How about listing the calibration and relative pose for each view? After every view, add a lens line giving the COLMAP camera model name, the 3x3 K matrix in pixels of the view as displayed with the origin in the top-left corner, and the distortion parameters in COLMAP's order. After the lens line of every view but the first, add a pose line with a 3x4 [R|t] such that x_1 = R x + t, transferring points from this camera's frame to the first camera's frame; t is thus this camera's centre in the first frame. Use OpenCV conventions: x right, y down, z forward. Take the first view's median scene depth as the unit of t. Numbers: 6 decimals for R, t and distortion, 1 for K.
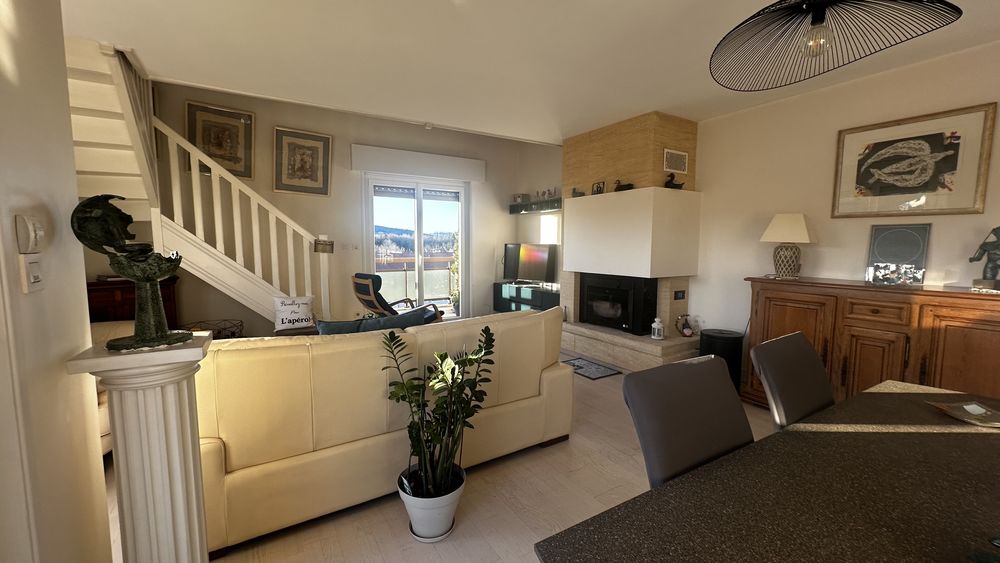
lens RADIAL K [[408.7, 0, 500.0], [0, 408.7, 281.5], [0, 0, 1]] dist [-0.000809, 0.000034]
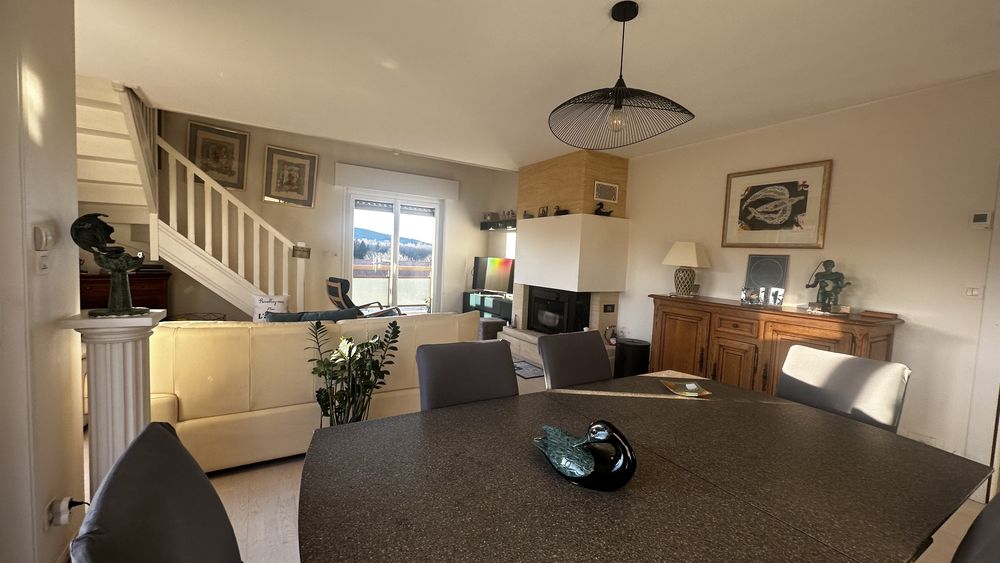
lens RADIAL K [[400.4, 0, 500.0], [0, 400.4, 281.5], [0, 0, 1]] dist [-0.000585, -0.000189]
pose [[0.999076, 0.042885, -0.002927, 0.171906], [-0.042953, 0.998637, -0.029642, 0.005784], [0.001652, 0.029740, 0.999556, -0.147908]]
